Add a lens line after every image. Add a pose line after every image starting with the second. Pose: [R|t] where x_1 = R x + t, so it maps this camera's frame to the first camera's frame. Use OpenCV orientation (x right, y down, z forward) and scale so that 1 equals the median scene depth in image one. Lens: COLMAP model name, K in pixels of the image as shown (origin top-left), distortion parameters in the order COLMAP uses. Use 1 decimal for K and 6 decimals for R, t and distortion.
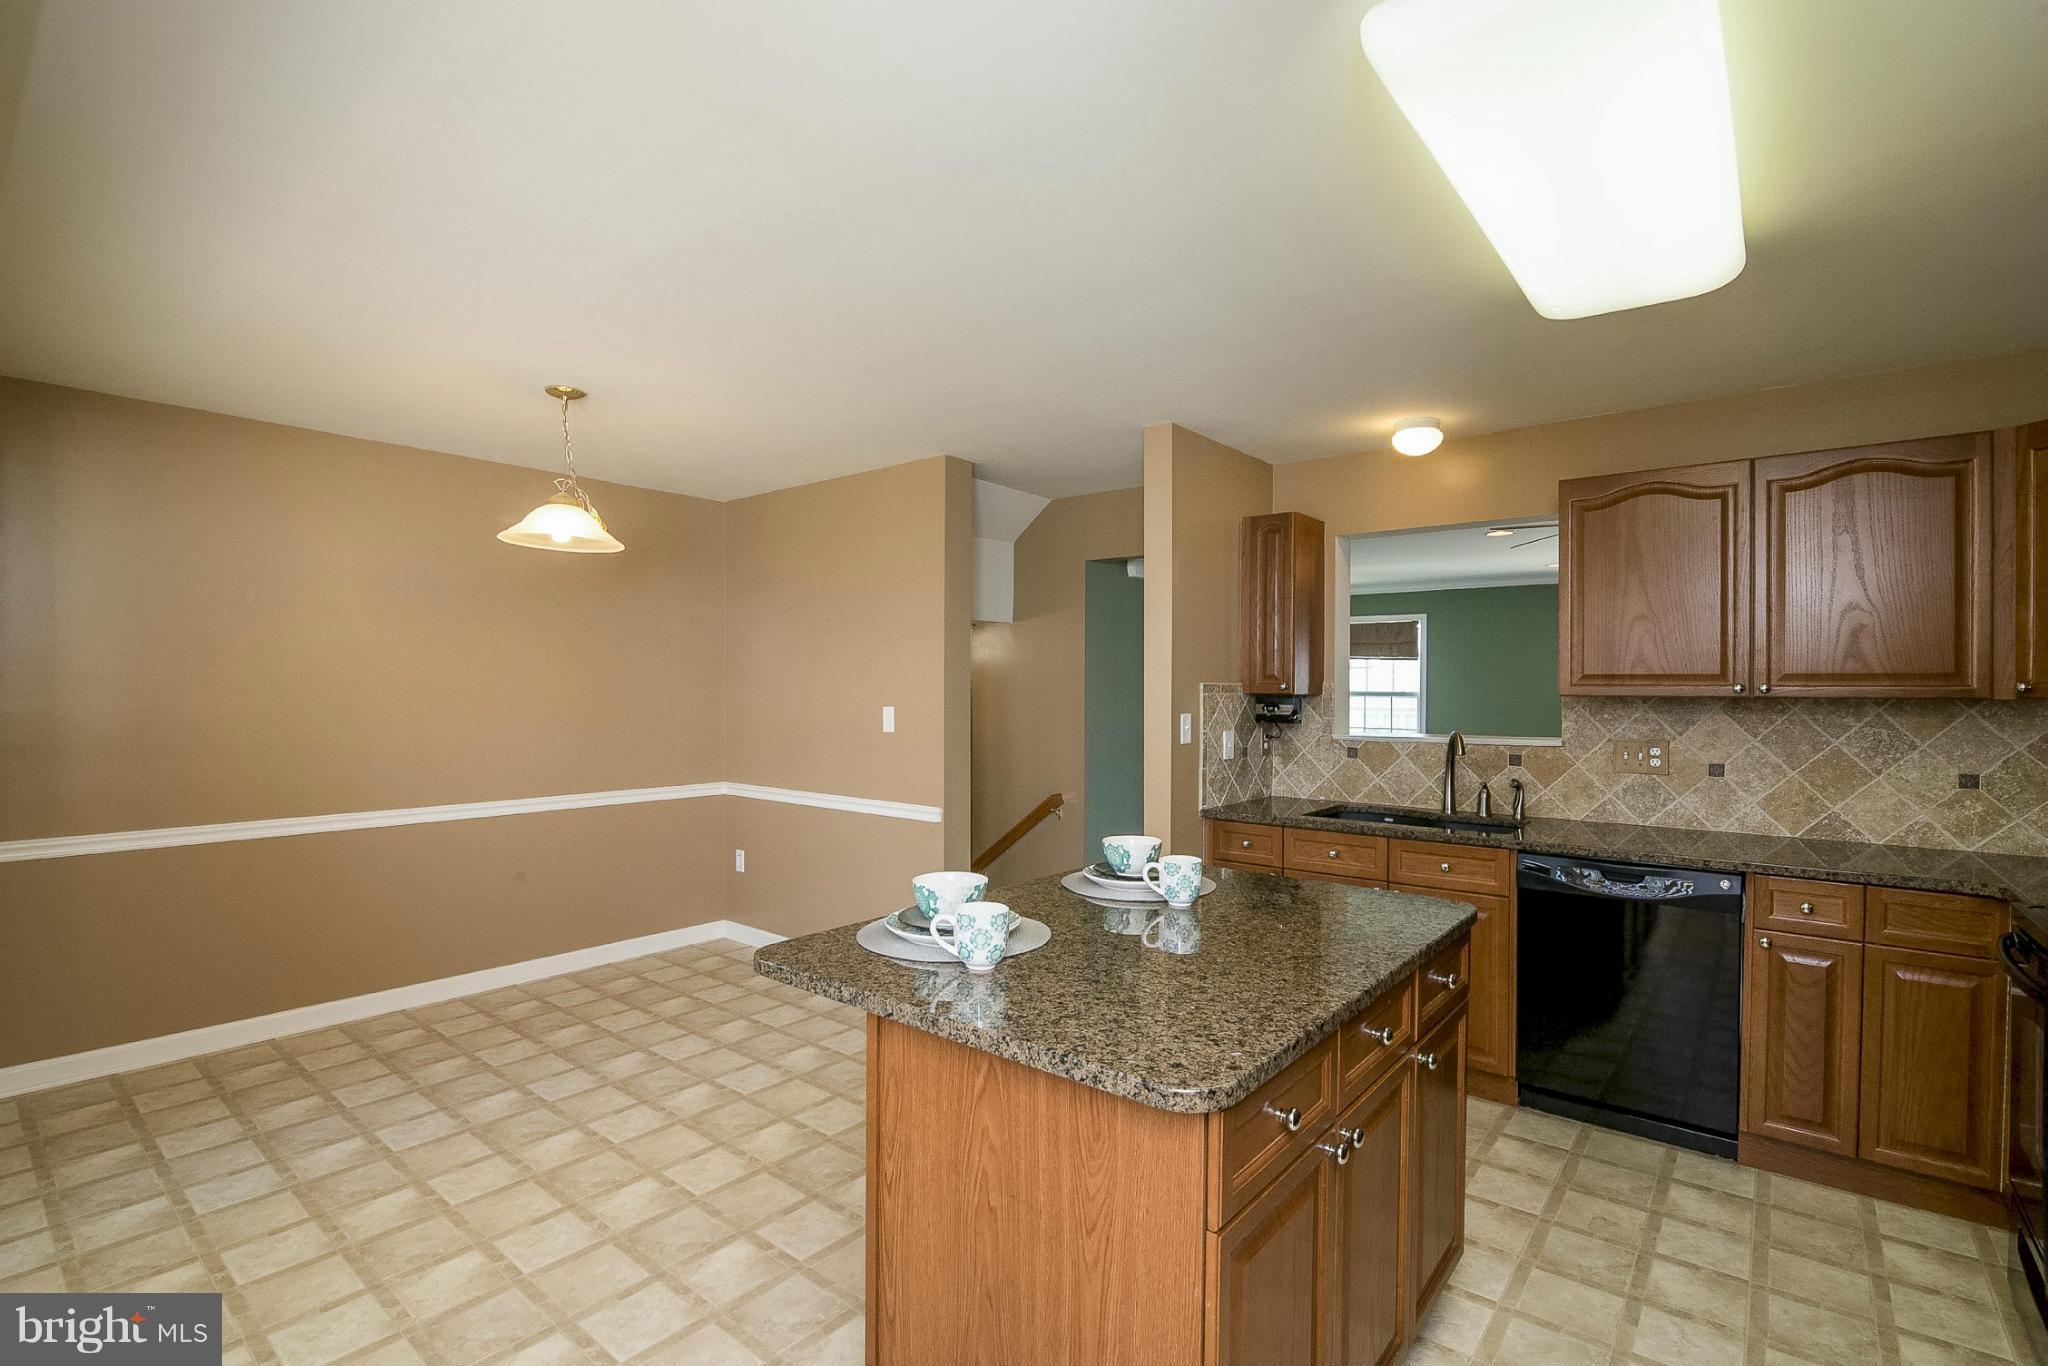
lens RADIAL K [[945.5, 0, 1041.7], [0, 945.5, 686.1], [0, 0, 1]] dist [-0.002408, -0.000652]
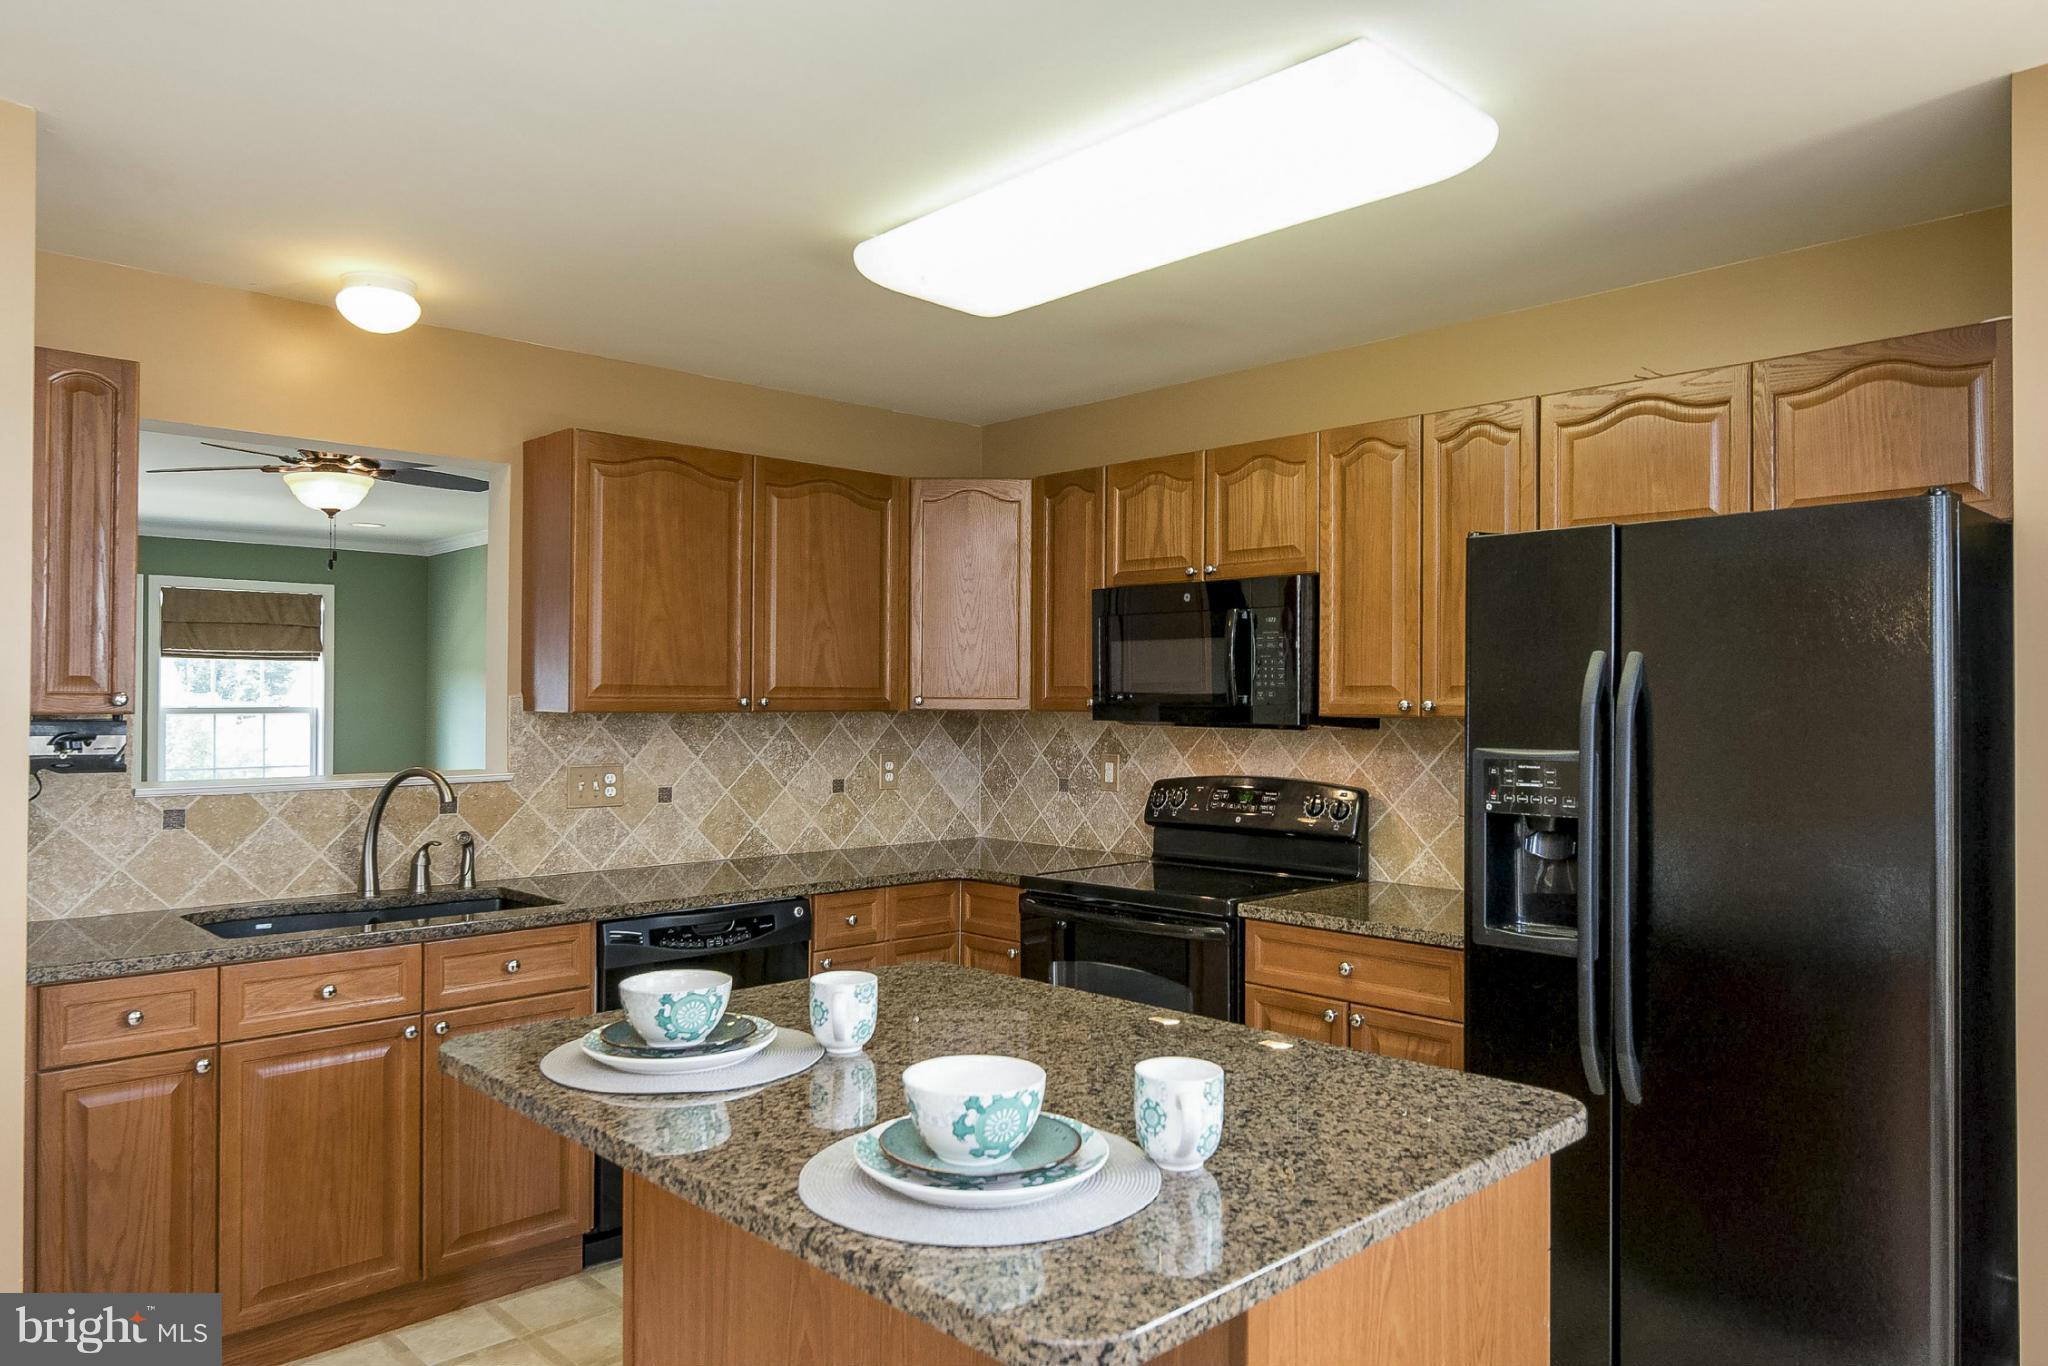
lens RADIAL K [[1343.9, 0, 1042.9], [0, 1343.9, 687.6], [0, 0, 1]] dist [0.000964, 0.000199]
pose [[0.129359, 0.008126, 0.991565, -0.464616], [-0.003352, 0.999964, -0.007757, -0.002069], [-0.991592, -0.002320, 0.129382, 0.479939]]
